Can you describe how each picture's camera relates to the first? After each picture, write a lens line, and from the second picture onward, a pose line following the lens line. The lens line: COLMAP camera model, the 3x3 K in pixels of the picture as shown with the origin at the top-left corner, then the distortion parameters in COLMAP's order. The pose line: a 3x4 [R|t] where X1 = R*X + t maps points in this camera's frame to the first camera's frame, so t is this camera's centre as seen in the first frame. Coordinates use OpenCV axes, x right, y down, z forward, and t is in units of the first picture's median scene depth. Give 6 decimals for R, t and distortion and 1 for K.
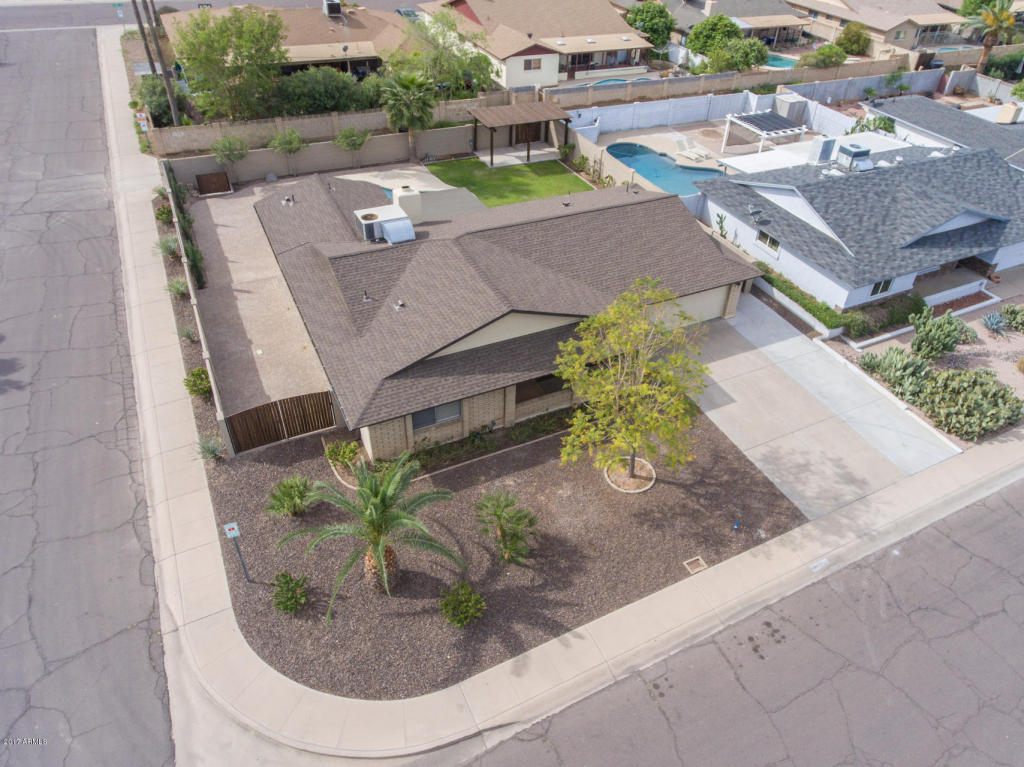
lens RADIAL K [[713.6, 0, 563.2], [0, 713.6, 360.5], [0, 0, 1]] dist [-0.003062, 0.002768]
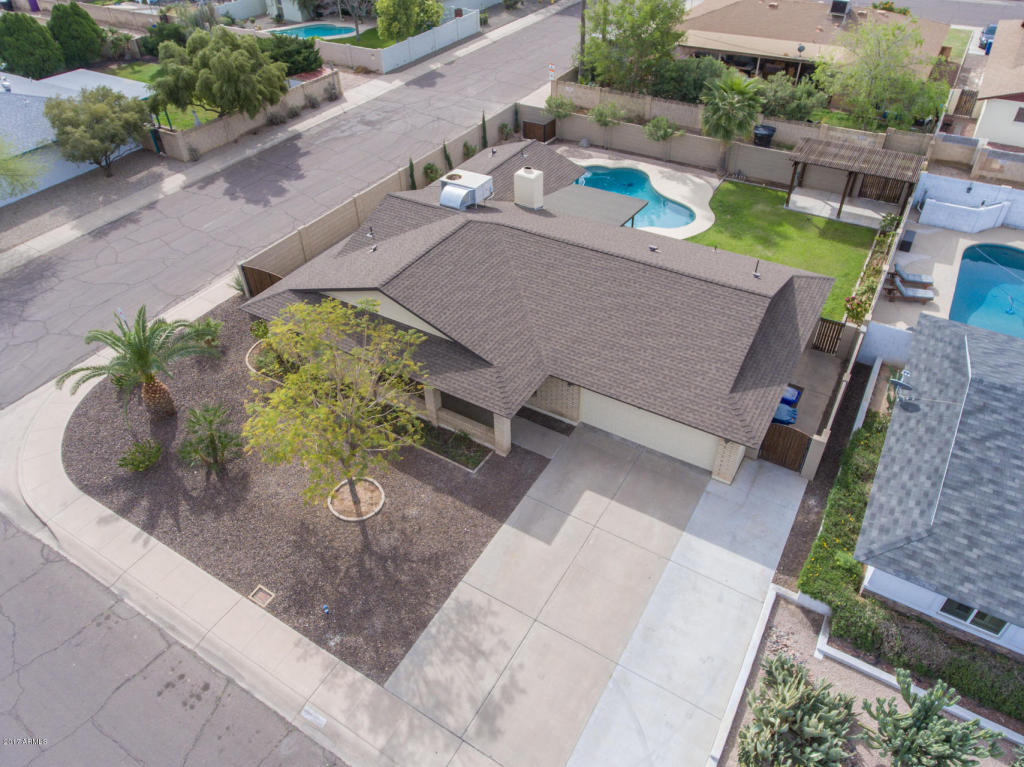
lens RADIAL K [[709.6, 0, 504.9], [0, 709.6, 351.0], [0, 0, 1]] dist [0.000169, 0.000677]
pose [[0.496666, 0.473868, -0.727167, 0.703243], [-0.475638, 0.849403, 0.228656, -0.277989], [0.726010, 0.232302, 0.647259, 0.464519]]
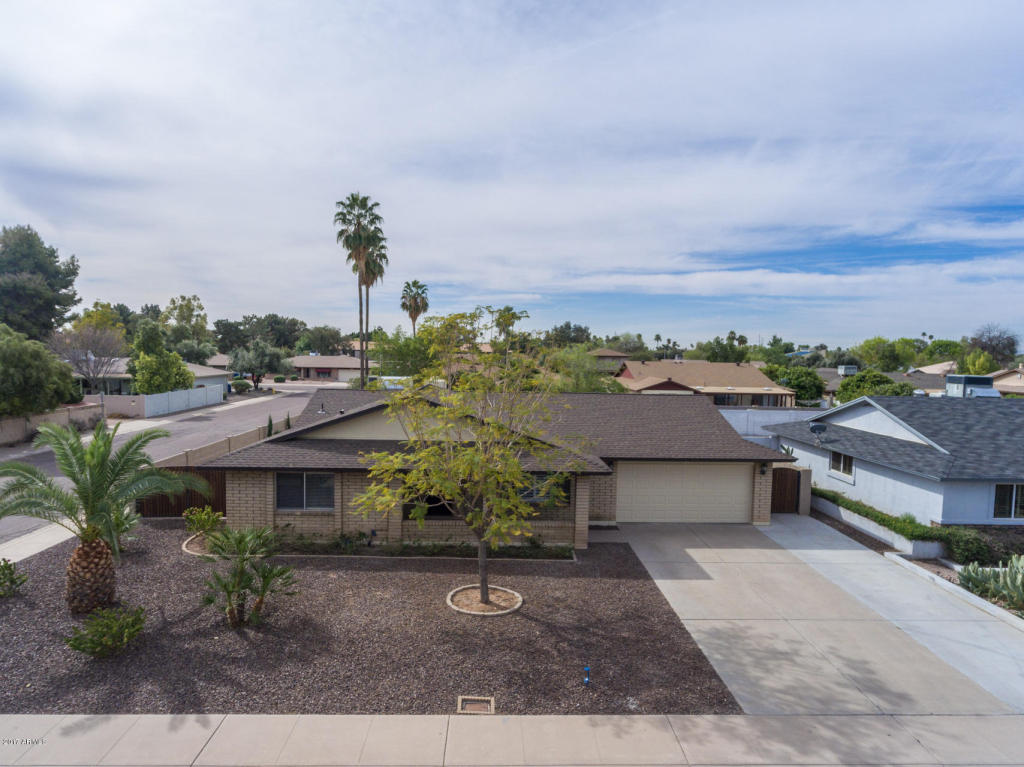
lens RADIAL K [[603.4, 0, 505.7], [0, 603.4, 389.4], [0, 0, 1]] dist [0.000081, -0.002573]
pose [[0.892212, -0.017360, -0.451283, 0.348567], [-0.241583, 0.825926, -0.509396, 0.261520], [0.381570, 0.563512, 0.732707, 0.431676]]
